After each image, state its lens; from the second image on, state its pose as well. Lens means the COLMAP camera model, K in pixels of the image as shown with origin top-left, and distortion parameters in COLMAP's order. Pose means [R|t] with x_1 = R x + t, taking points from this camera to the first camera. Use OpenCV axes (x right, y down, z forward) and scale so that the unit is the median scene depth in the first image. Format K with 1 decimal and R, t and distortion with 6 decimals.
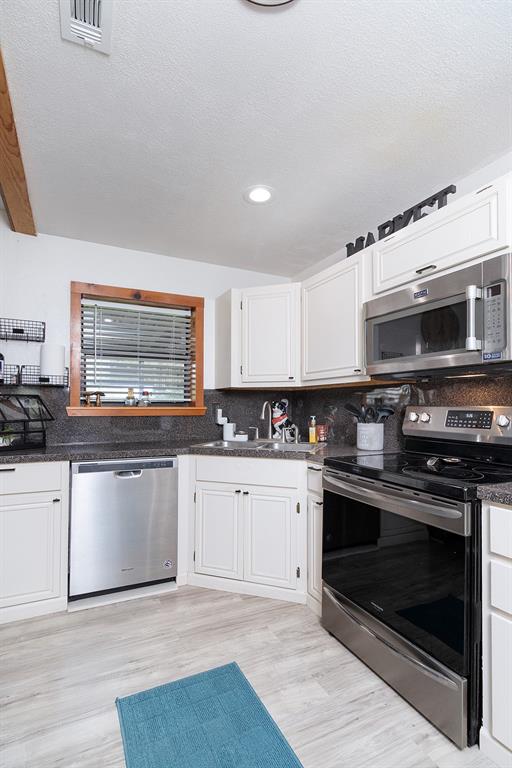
lens RADIAL K [[358.2, 0, 260.9], [0, 358.2, 398.8], [0, 0, 1]] dist [-0.002054, -0.000225]
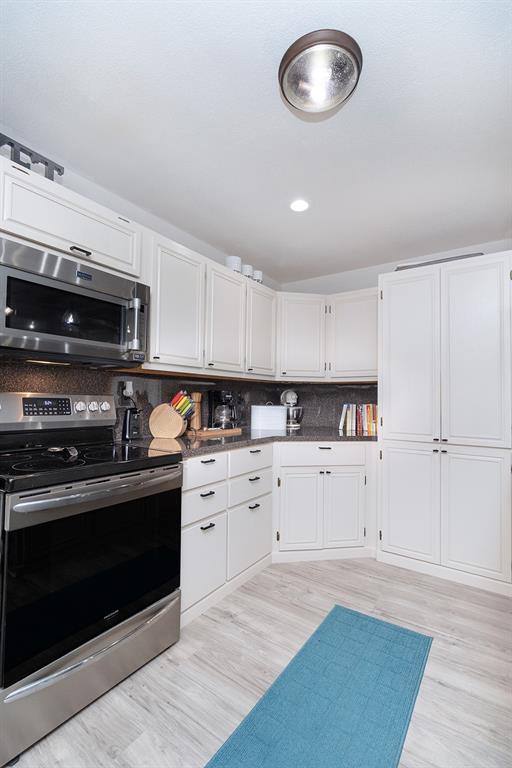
lens RADIAL K [[361.6, 0, 256.0], [0, 361.6, 384.0], [0, 0, 1]] dist [-0.002574, -0.000739]
pose [[-0.463190, 0.023277, 0.885953, -0.601379], [-0.035064, 0.998391, -0.044563, 0.020208], [-0.885565, -0.051706, -0.461629, 1.004856]]
